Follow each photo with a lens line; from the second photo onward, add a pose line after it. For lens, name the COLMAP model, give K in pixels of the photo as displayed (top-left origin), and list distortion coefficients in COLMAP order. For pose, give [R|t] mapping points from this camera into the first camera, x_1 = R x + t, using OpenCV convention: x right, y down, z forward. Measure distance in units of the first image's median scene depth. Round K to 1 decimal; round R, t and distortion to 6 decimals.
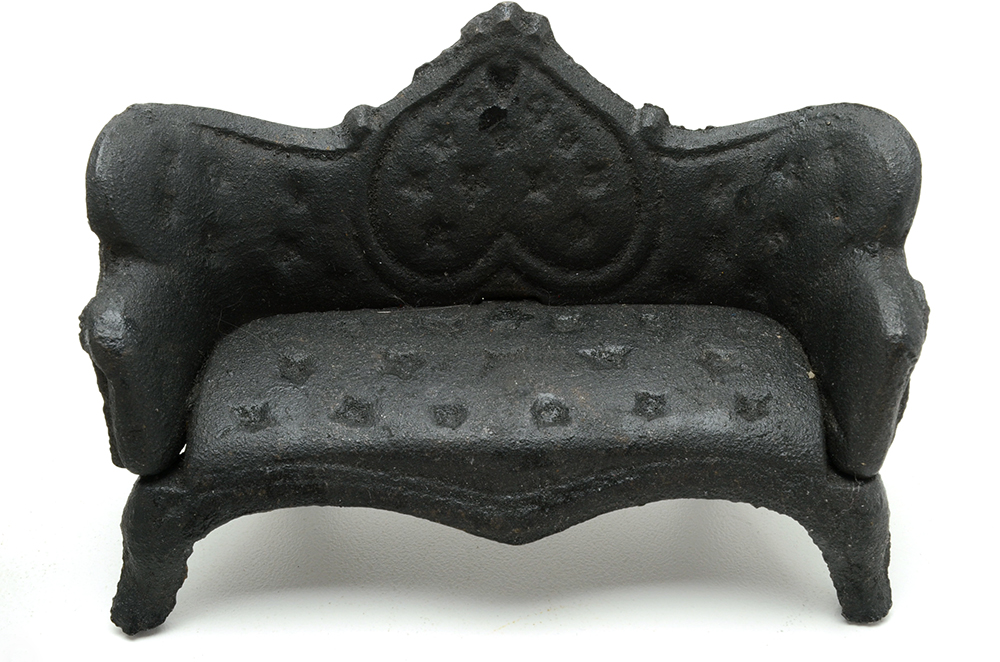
lens RADIAL K [[1813.1, 0, 499.3], [0, 1813.1, 332.3], [0, 0, 1]] dist [0.031161, 0.000000]
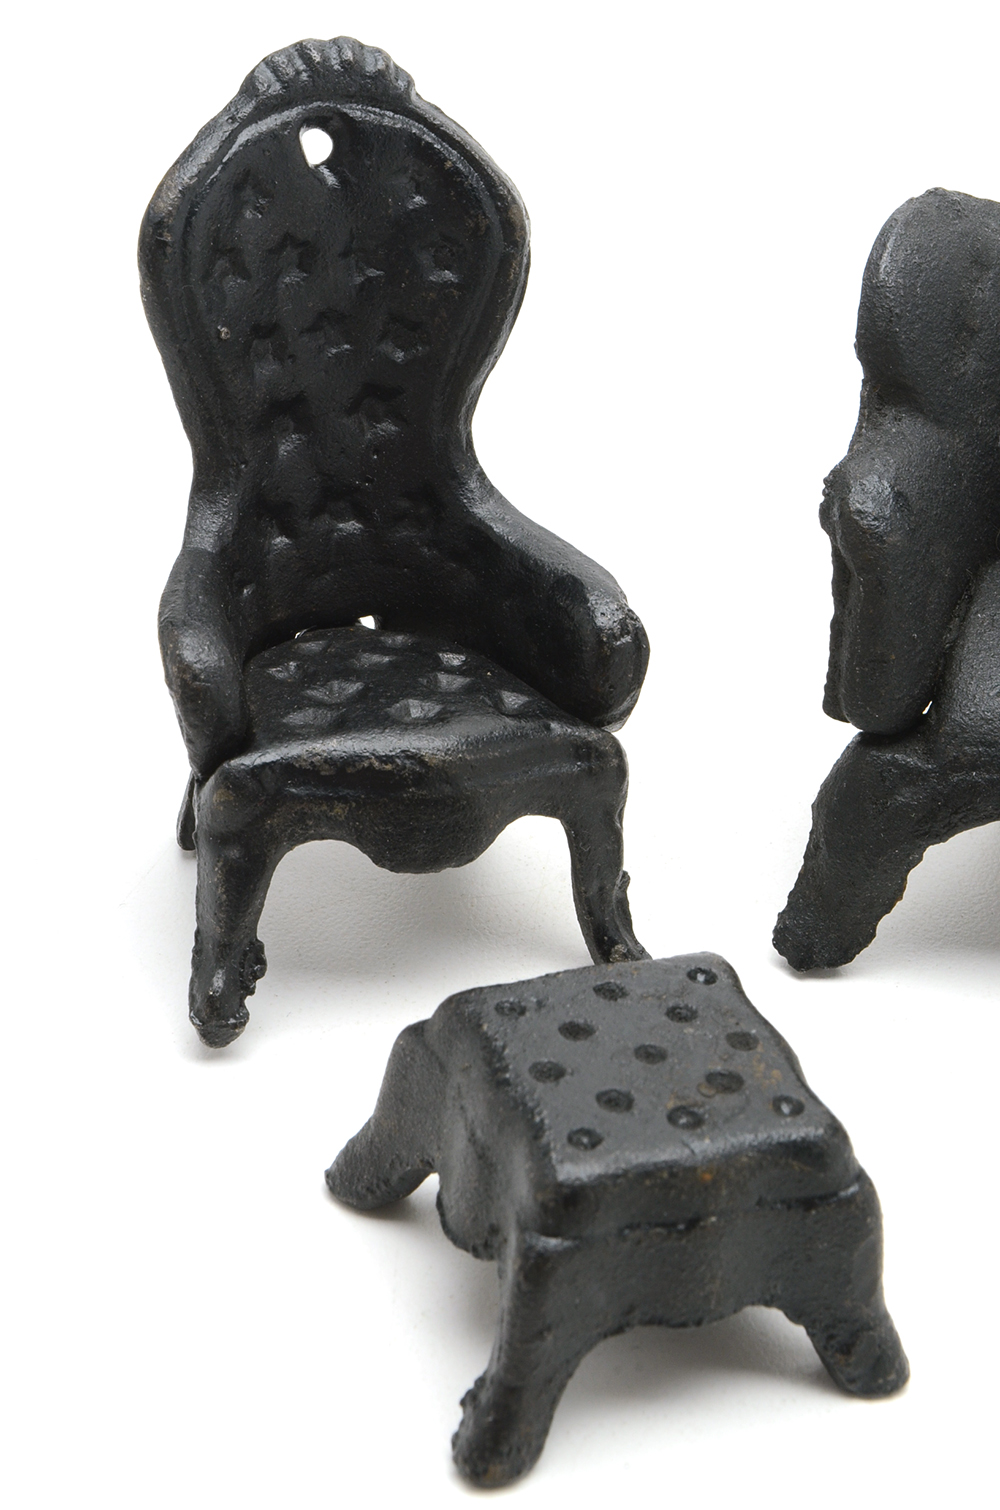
lens RADIAL K [[2852.9, 0, 495.3], [0, 2852.9, 758.9], [0, 0, 1]] dist [0.025914, 0.000000]
pose [[0.973708, 0.169532, -0.152159, -0.165342], [-0.172322, 0.985027, -0.005242, 0.114679], [0.148992, 0.031324, 0.988342, -0.051206]]
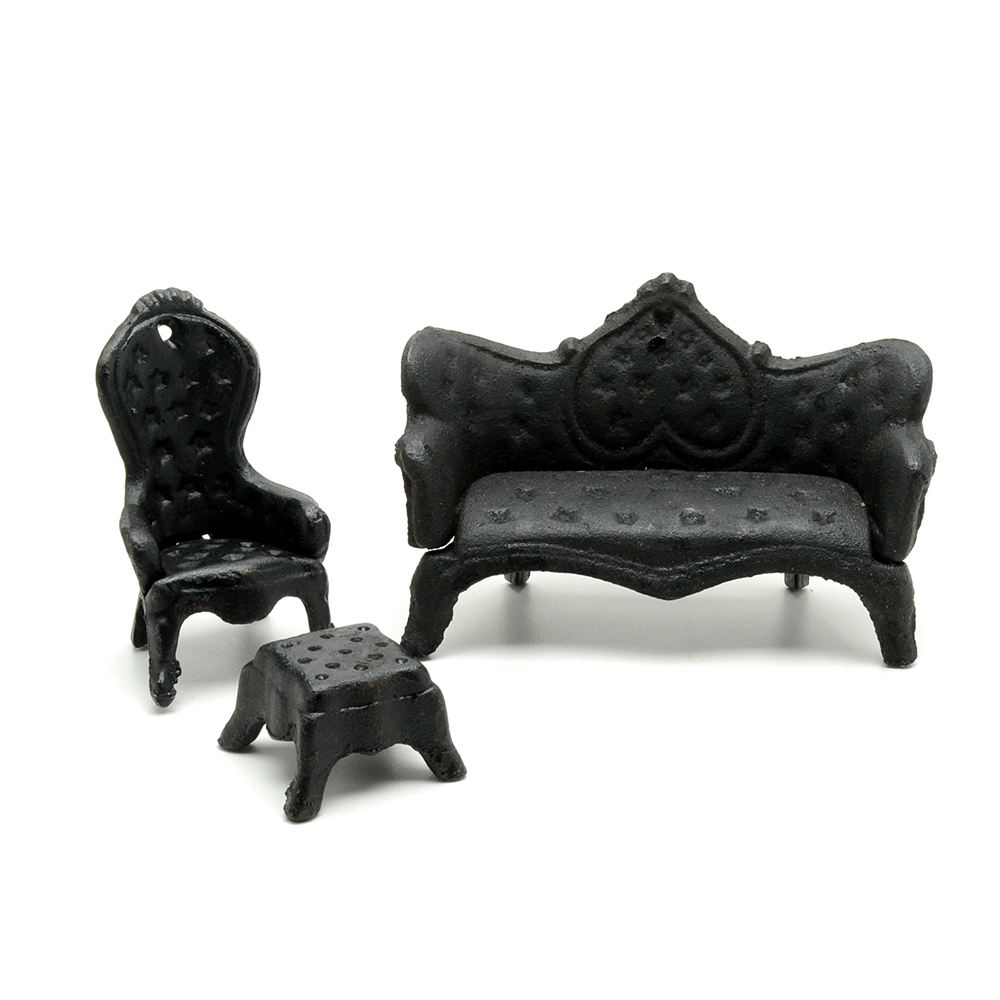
lens RADIAL K [[2031.3, 0, 496.3], [0, 2031.3, 497.9], [0, 0, 1]] dist [-0.045777, 0.000000]
pose [[0.998249, 0.025021, -0.053600, -0.045311], [-0.035794, 0.976920, -0.210586, 0.391017], [0.047094, 0.212136, 0.976105, -0.687211]]
